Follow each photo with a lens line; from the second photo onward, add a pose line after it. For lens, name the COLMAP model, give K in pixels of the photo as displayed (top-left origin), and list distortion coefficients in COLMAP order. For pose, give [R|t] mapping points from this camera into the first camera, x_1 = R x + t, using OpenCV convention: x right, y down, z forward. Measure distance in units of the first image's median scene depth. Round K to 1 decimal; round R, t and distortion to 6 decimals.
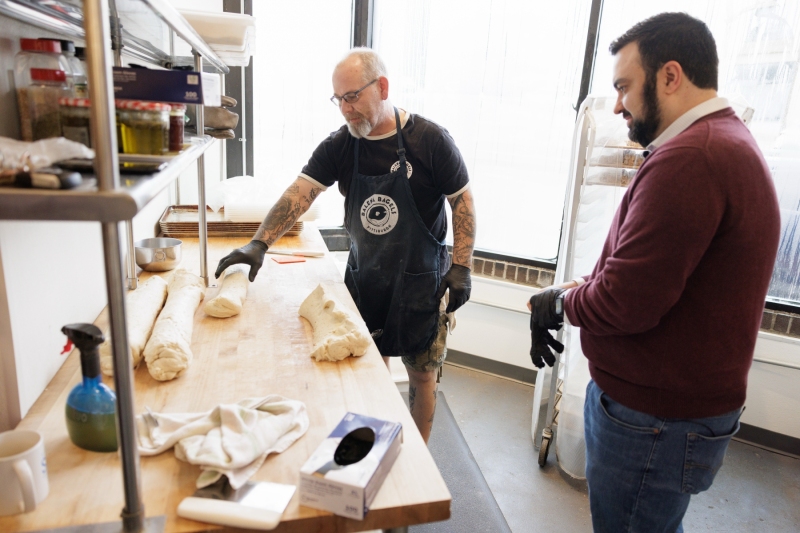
lens RADIAL K [[569.9, 0, 394.4], [0, 569.9, 264.0], [0, 0, 1]] dist [0.002707, 0.000815]
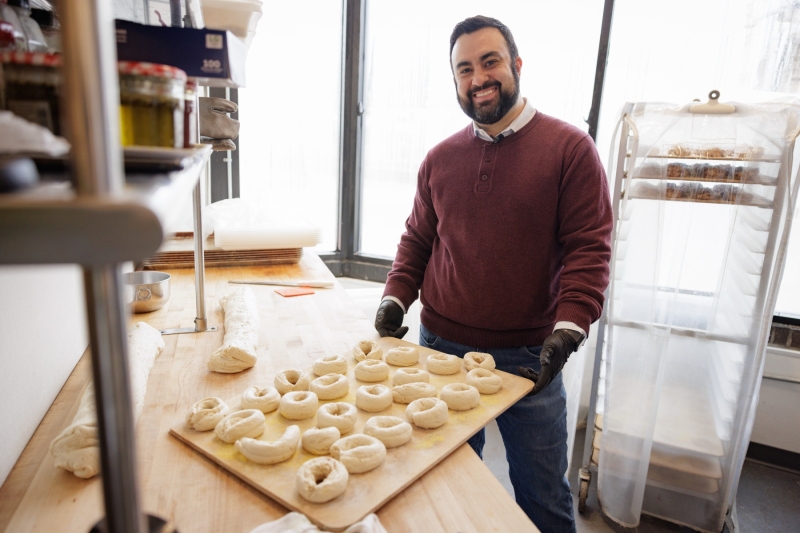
lens RADIAL K [[548.1, 0, 400.0], [0, 548.1, 266.5], [0, 0, 1]] dist [0.000926, 0.000726]
pose [[0.997080, -0.028354, 0.070905, -0.091239], [0.030679, 0.999019, -0.031931, -0.016057], [-0.069930, 0.034014, 0.996972, 0.170412]]
